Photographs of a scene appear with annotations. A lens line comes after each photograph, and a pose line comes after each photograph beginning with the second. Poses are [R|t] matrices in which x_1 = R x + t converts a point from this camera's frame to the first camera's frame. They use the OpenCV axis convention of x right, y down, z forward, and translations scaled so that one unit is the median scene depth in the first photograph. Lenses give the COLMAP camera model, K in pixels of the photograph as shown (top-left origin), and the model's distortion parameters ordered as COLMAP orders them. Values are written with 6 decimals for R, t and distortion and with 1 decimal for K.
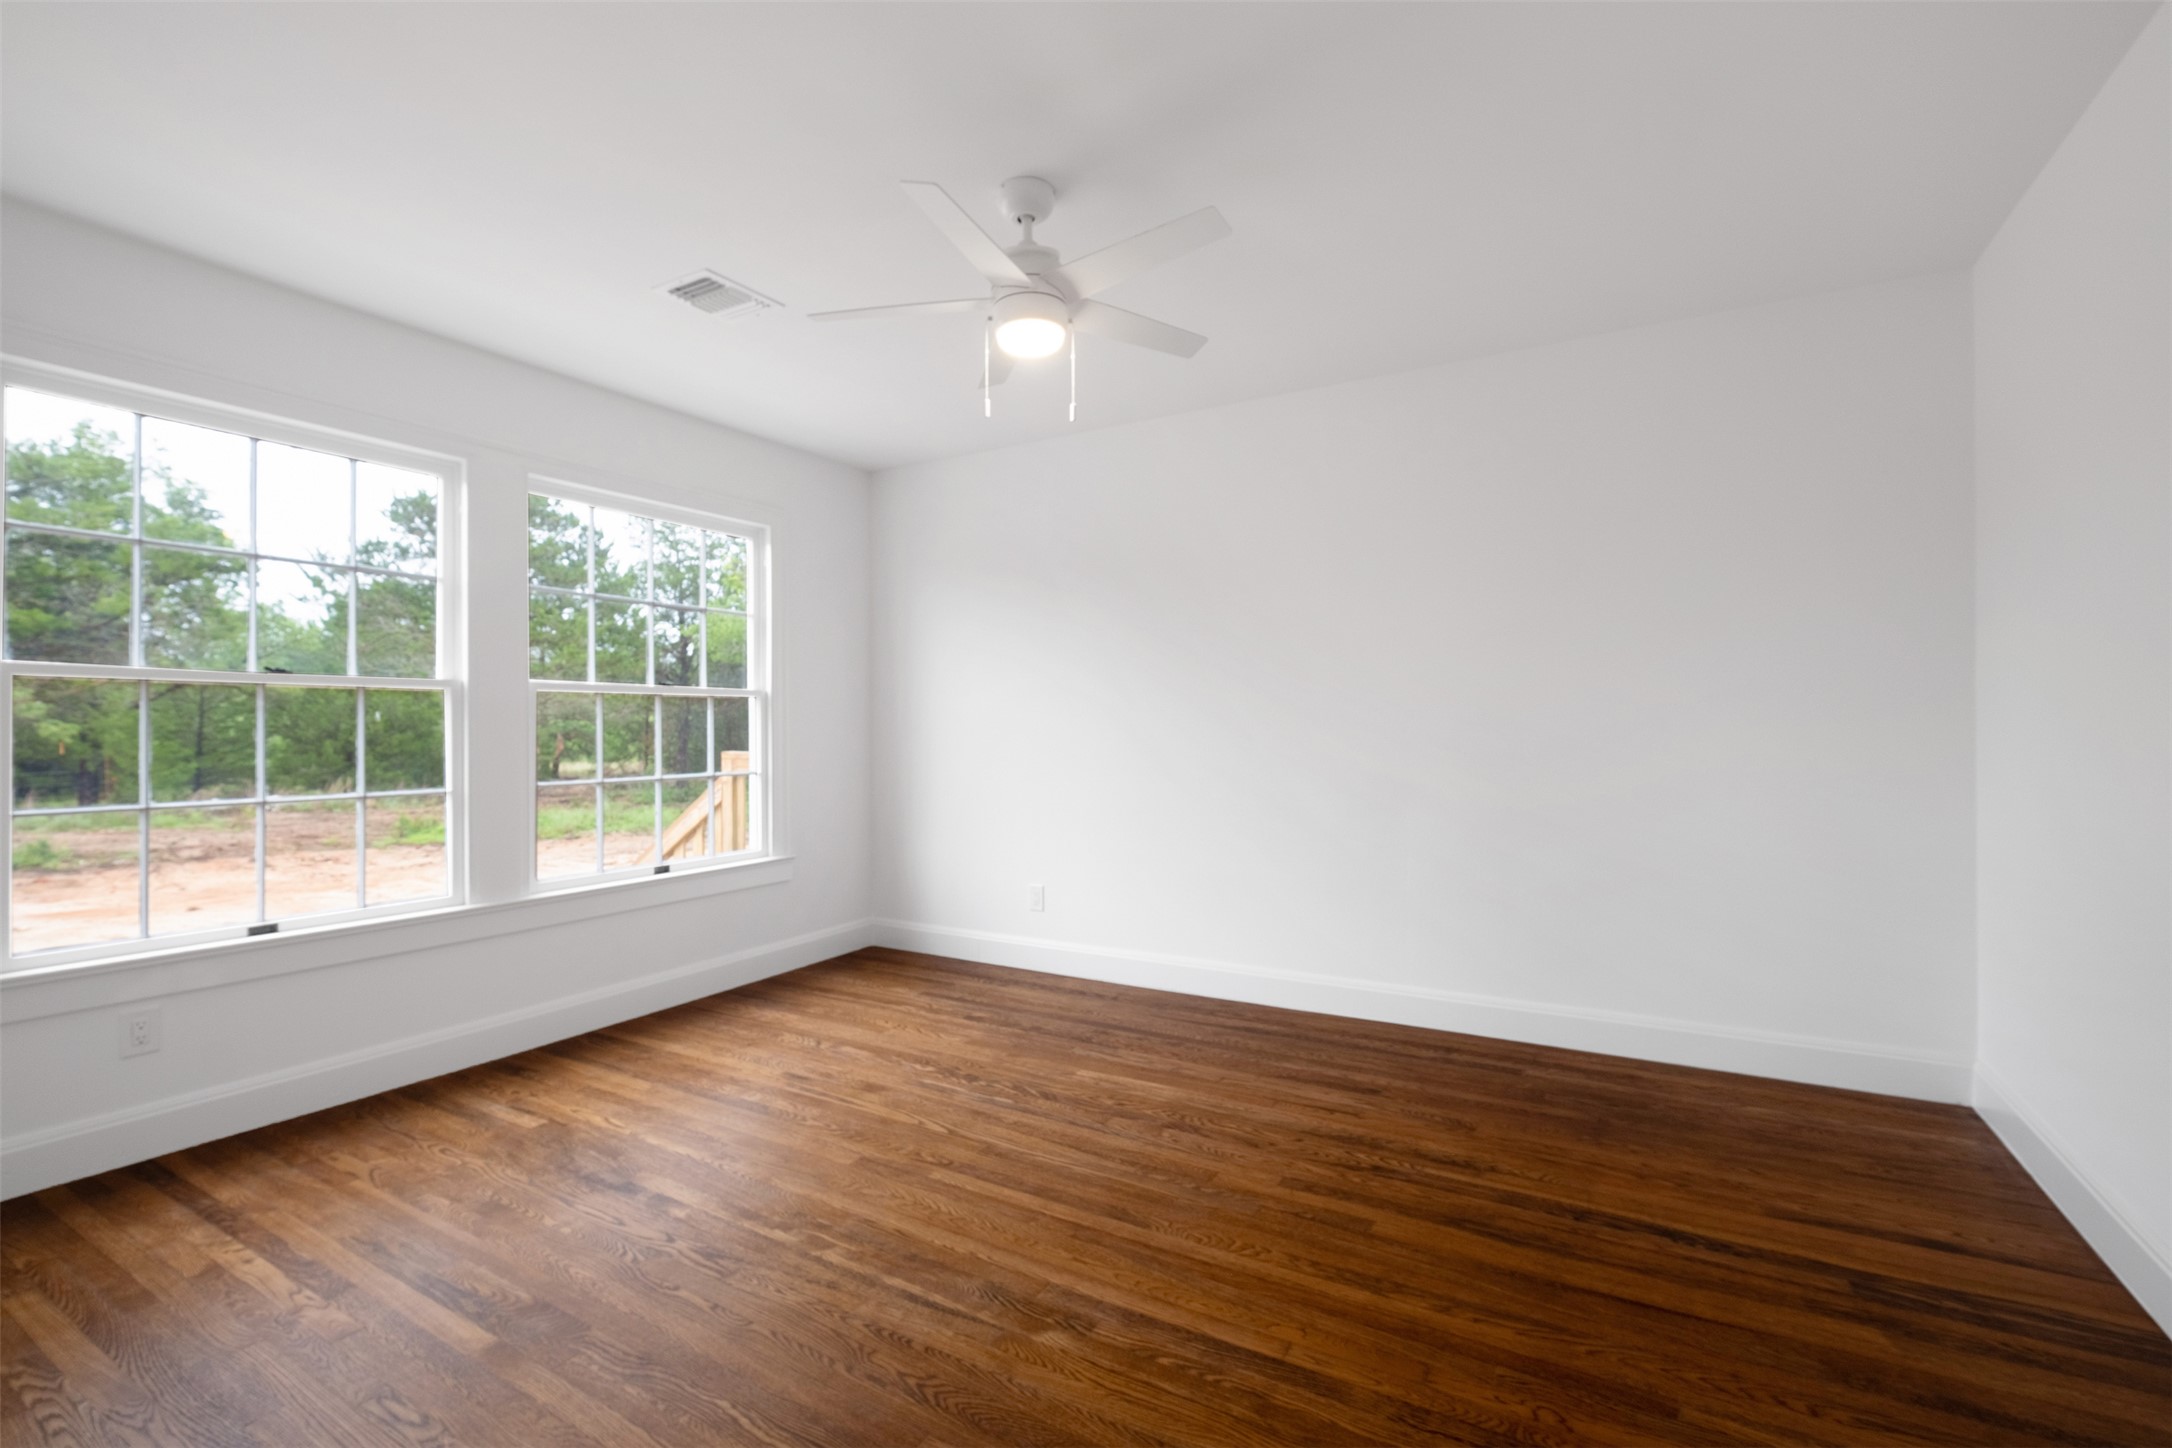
lens RADIAL K [[941.6, 0, 1076.5], [0, 941.6, 722.1], [0, 0, 1]] dist [0.005692, -0.007289]
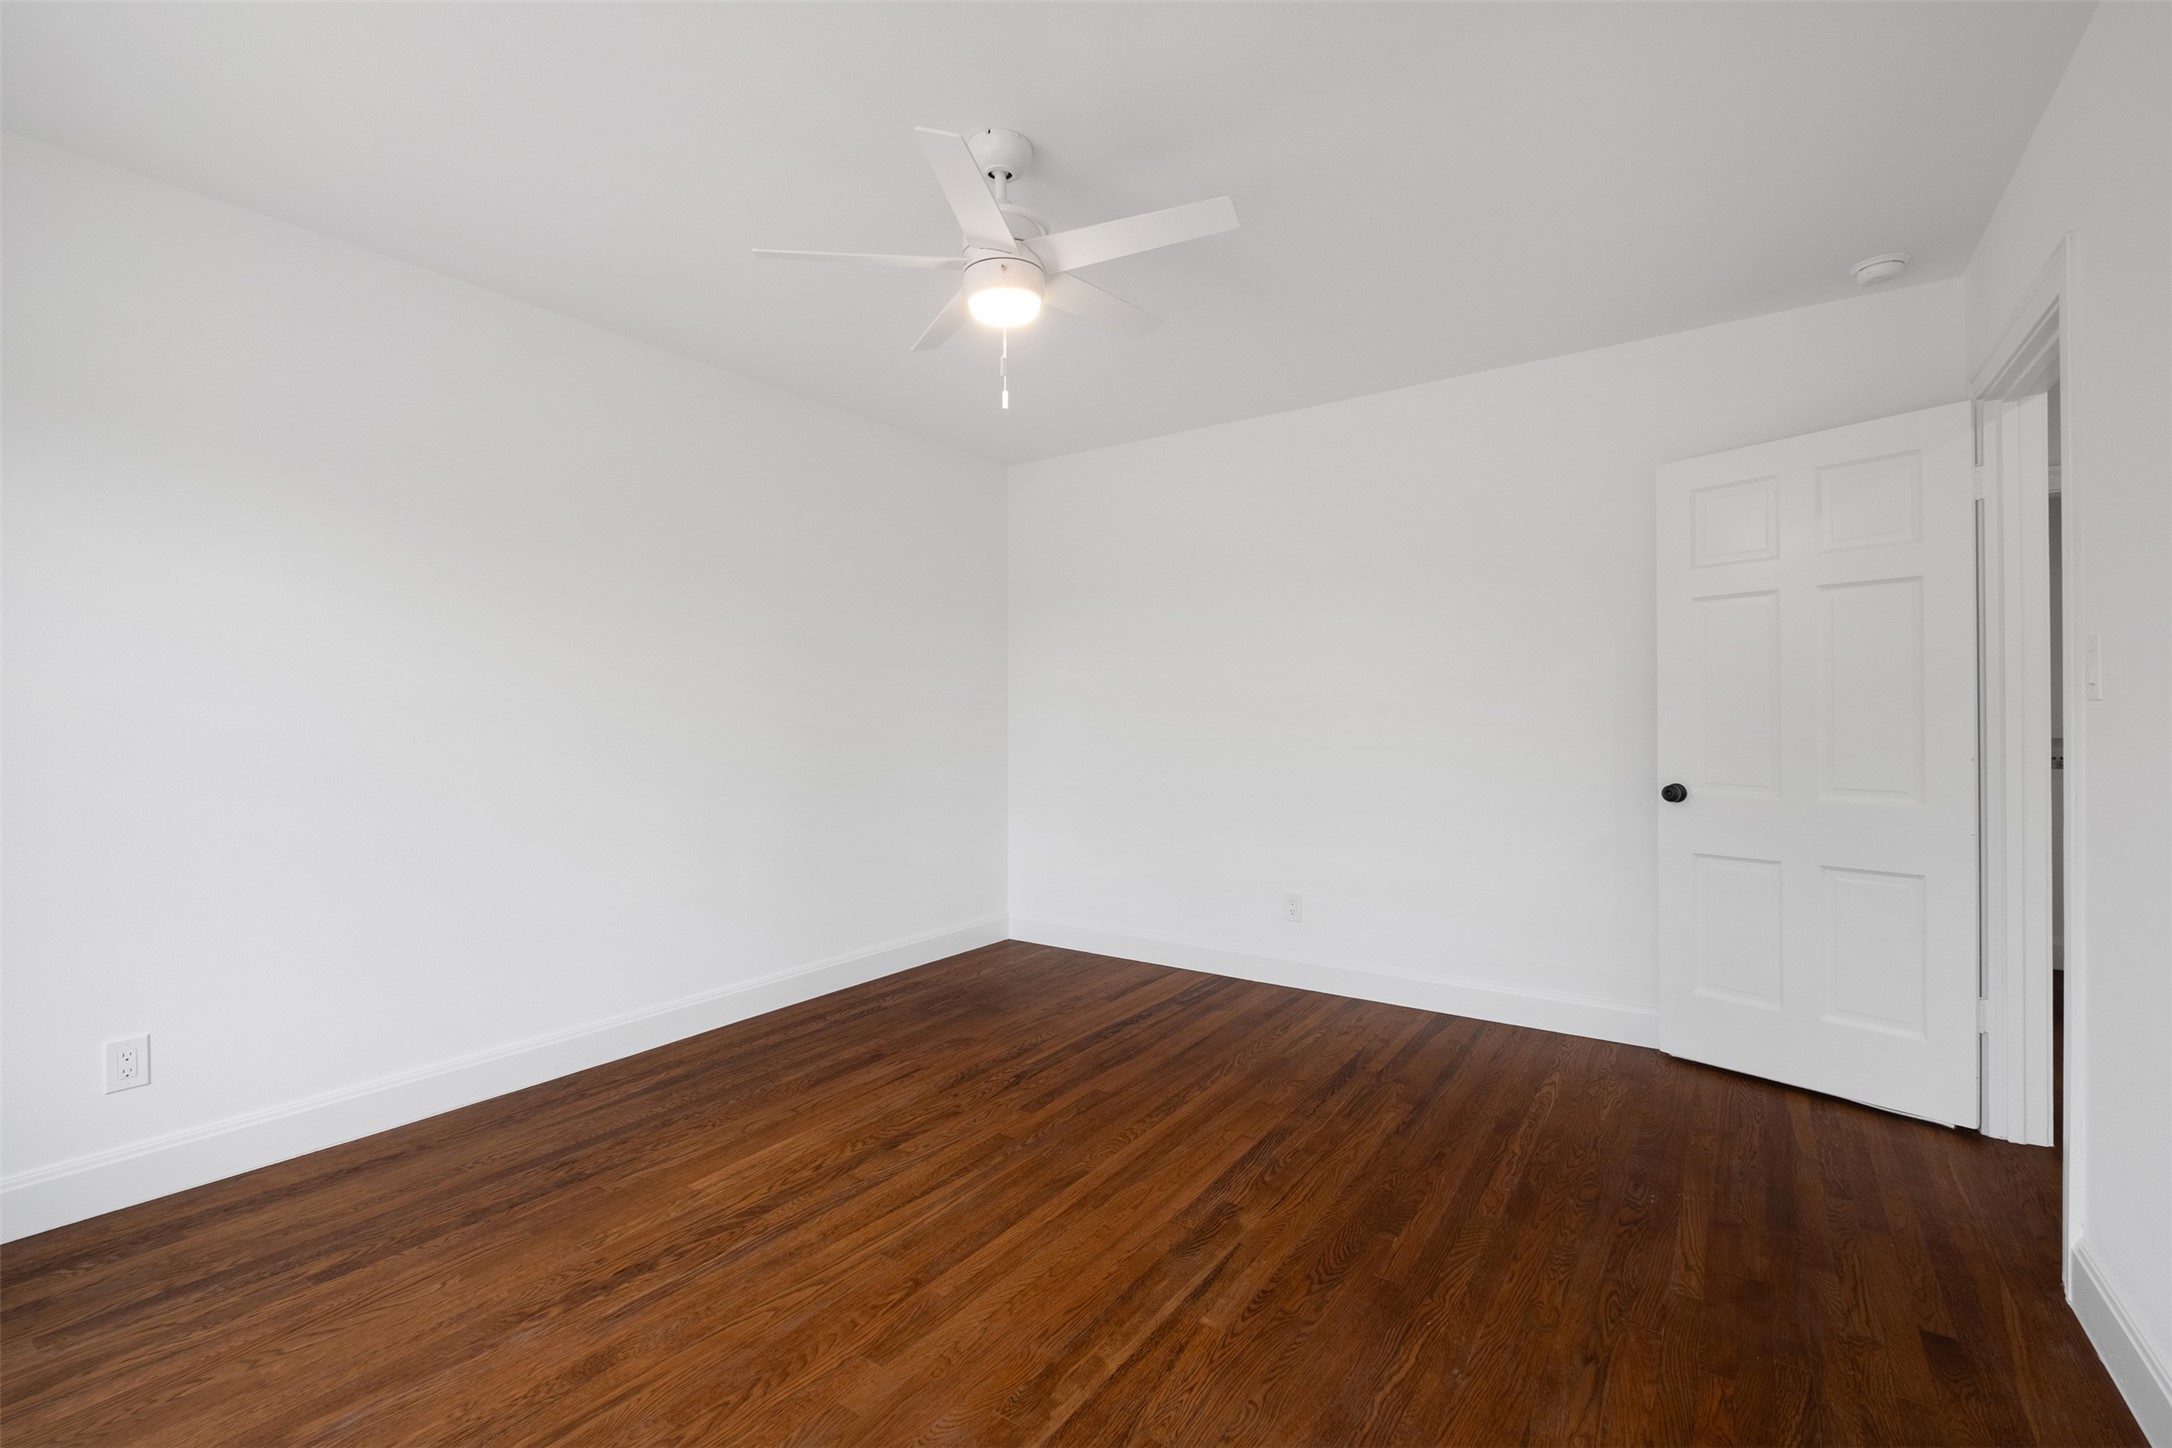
lens RADIAL K [[941.6, 0, 1076.5], [0, 941.6, 717.3], [0, 0, 1]] dist [0.005692, -0.007289]
pose [[0.082755, 0.009497, 0.996525, -0.728739], [-0.000435, 0.999955, -0.009493, 0.005031], [-0.996570, 0.000352, 0.082755, 0.641045]]
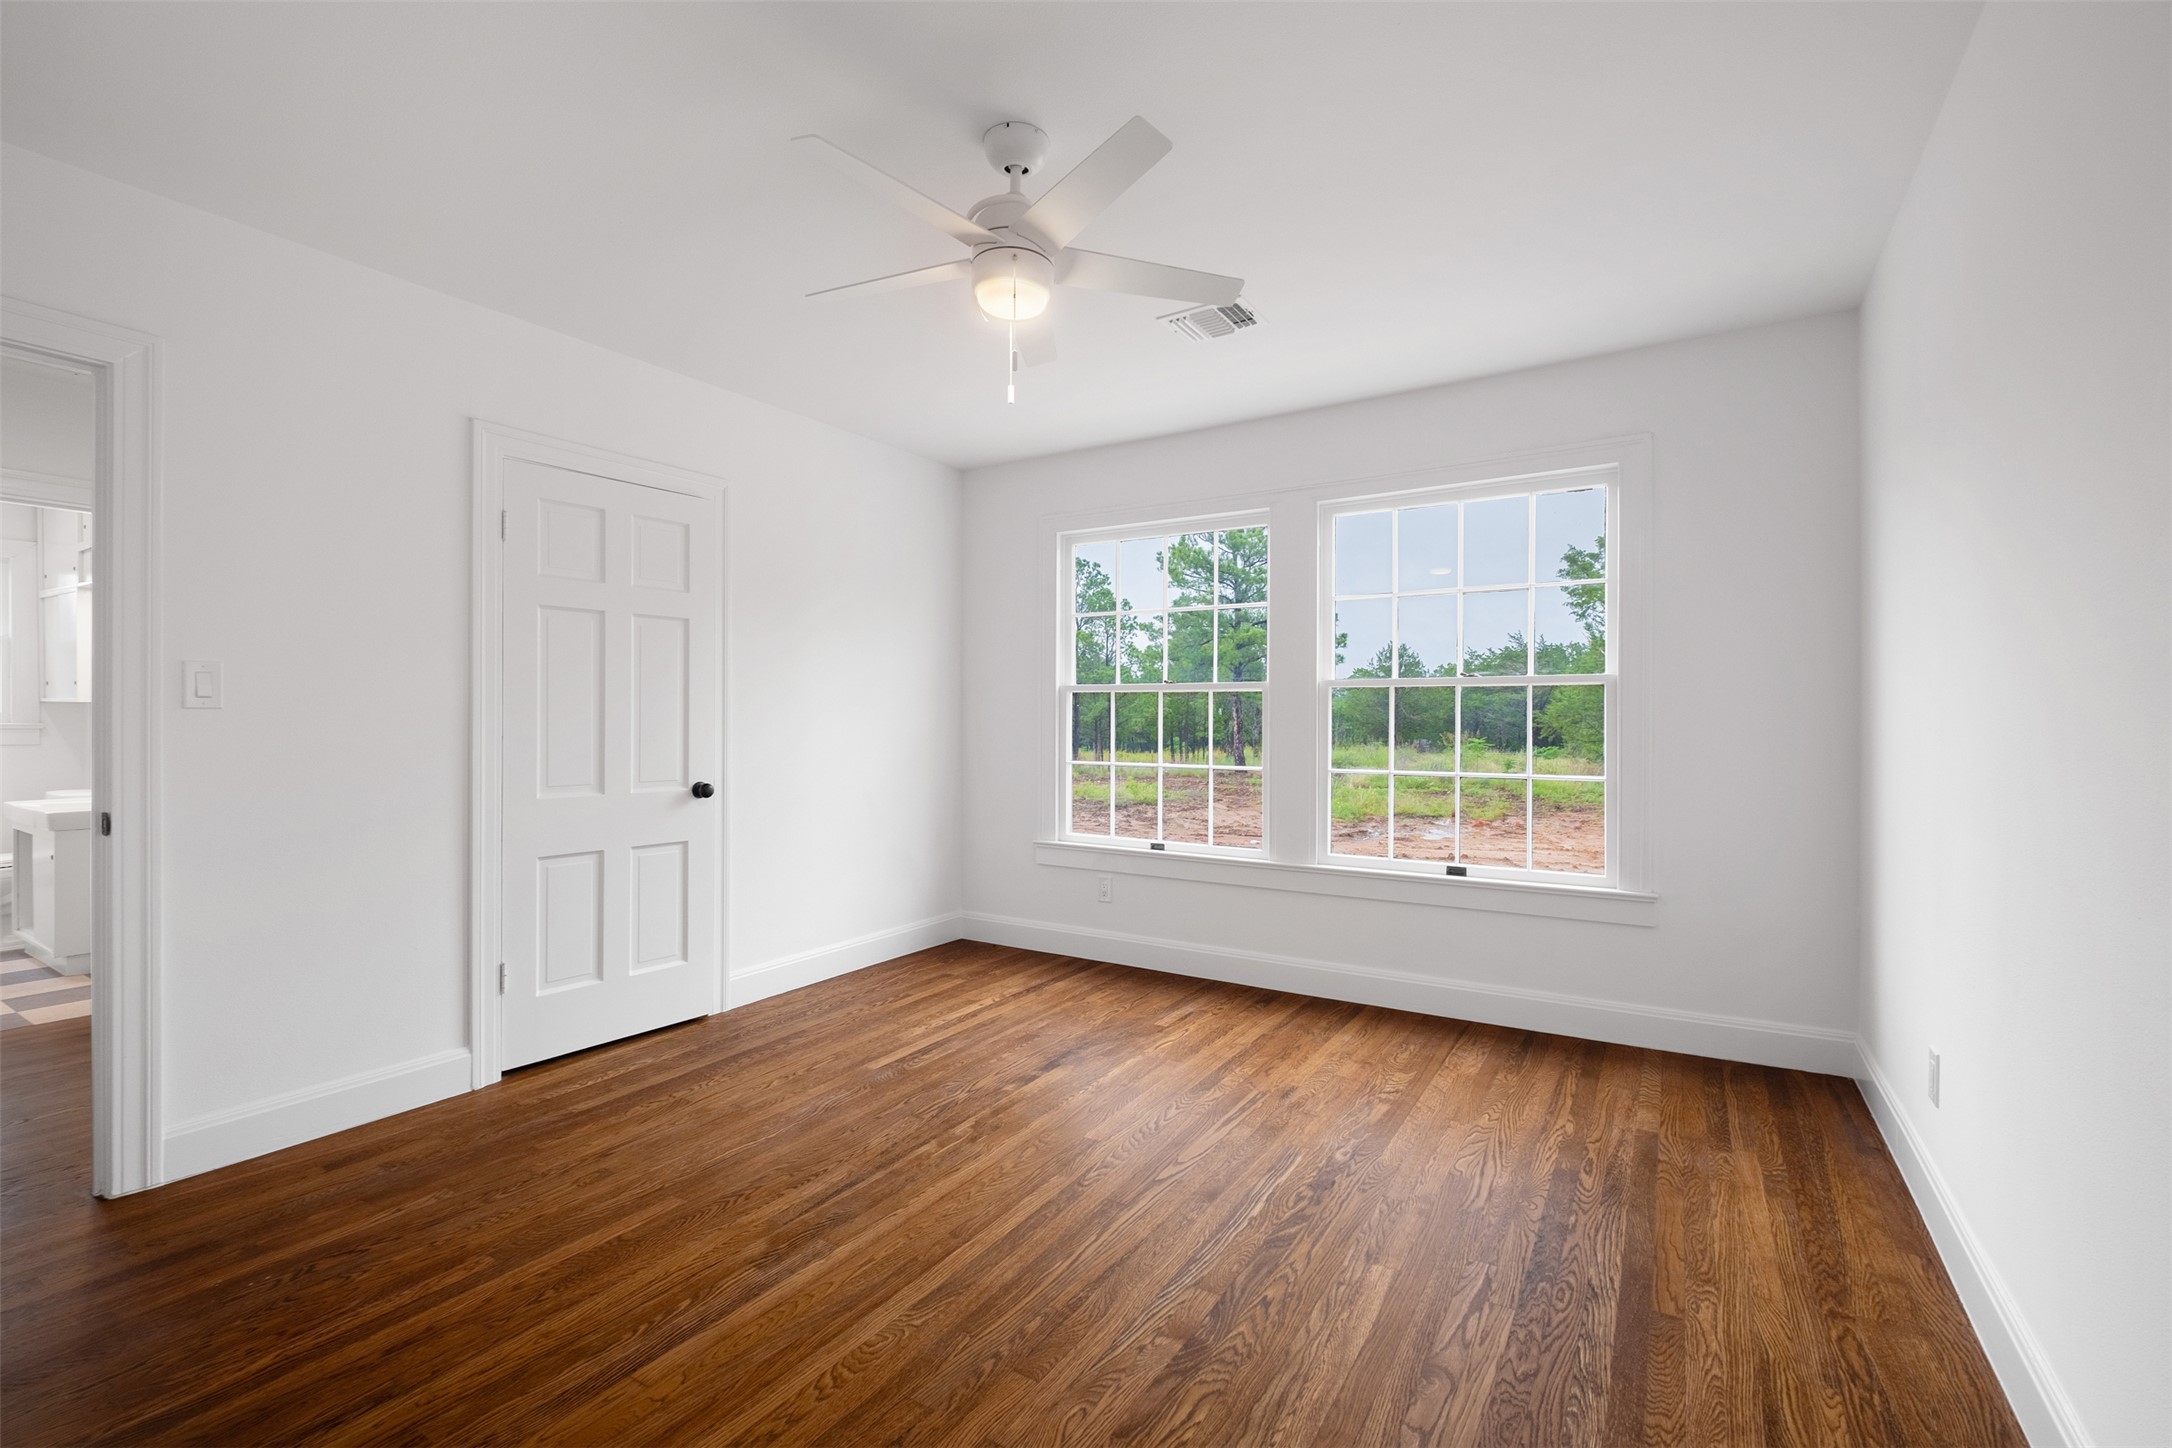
lens RADIAL K [[941.6, 0, 1092.0], [0, 941.6, 719.7], [0, 0, 1]] dist [0.005692, -0.007289]
pose [[-0.017932, 0.007470, -0.999811, 0.647722], [0.003261, 0.999967, 0.007413, -0.005099], [0.999834, -0.003128, -0.017956, 0.822909]]
